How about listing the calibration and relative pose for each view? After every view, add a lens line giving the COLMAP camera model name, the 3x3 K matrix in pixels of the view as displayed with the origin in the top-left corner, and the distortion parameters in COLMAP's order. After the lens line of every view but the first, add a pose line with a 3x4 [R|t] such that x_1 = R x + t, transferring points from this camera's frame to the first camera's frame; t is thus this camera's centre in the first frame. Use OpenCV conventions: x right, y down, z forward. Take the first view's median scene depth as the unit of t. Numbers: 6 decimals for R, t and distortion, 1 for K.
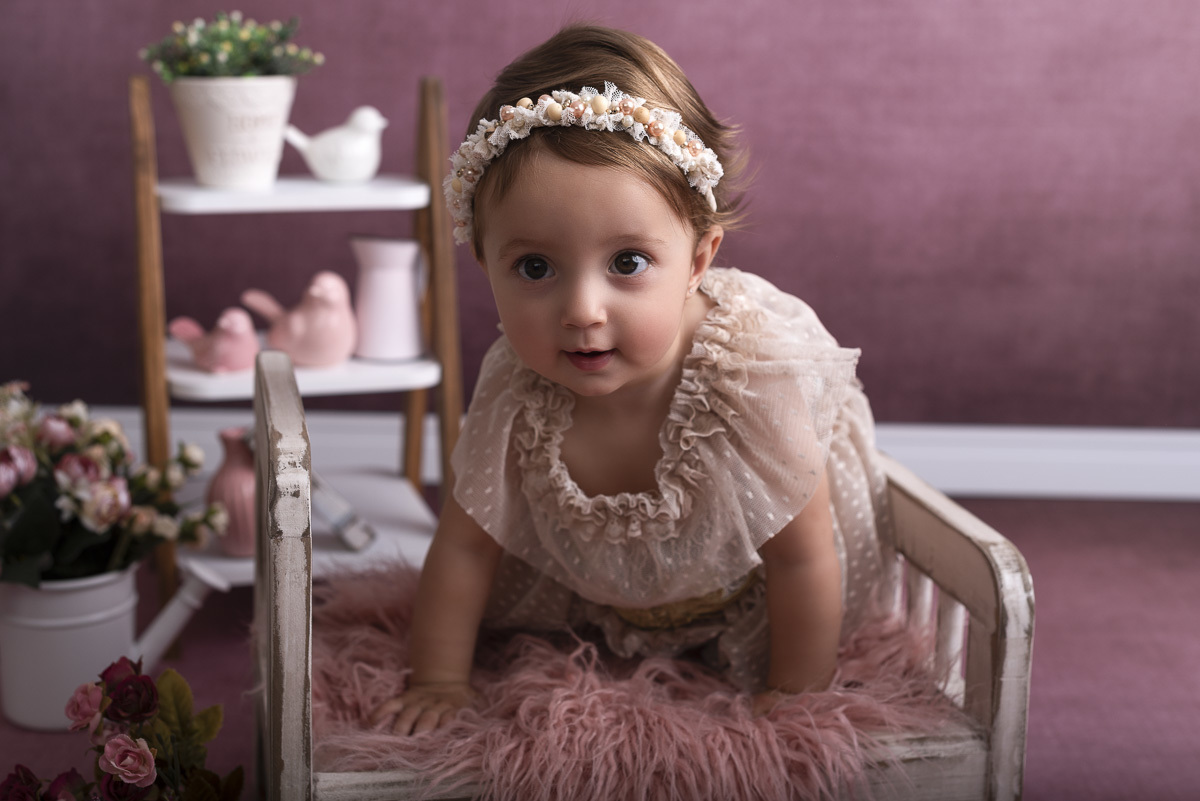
lens RADIAL K [[1809.6, 0, 567.5], [0, 1809.6, 403.6], [0, 0, 1]] dist [0.043428, 0.000000]
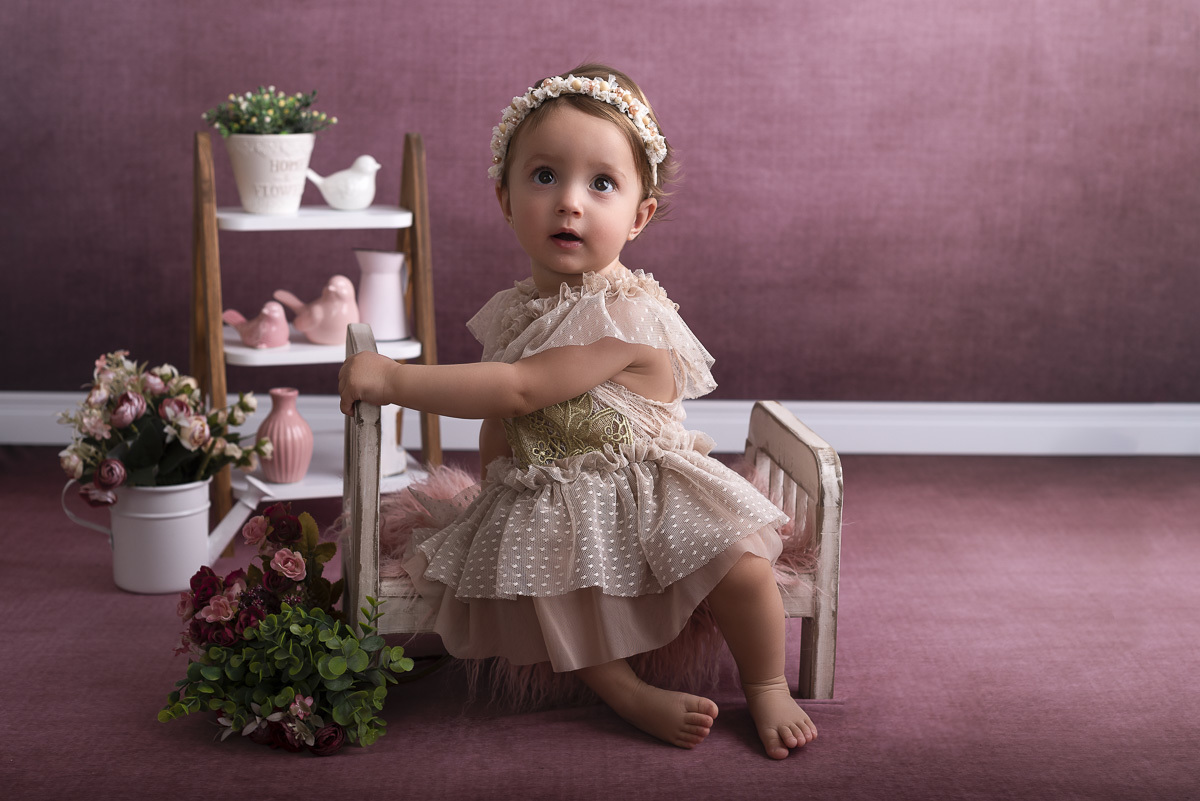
lens RADIAL K [[1809.6, 0, 572.0], [0, 1809.6, 388.1], [0, 0, 1]] dist [0.043428, 0.000000]
pose [[0.998535, -0.005246, 0.053863, -0.030071], [0.006759, 0.999587, -0.027943, 0.053651], [-0.053694, 0.028266, 0.998157, -0.381206]]
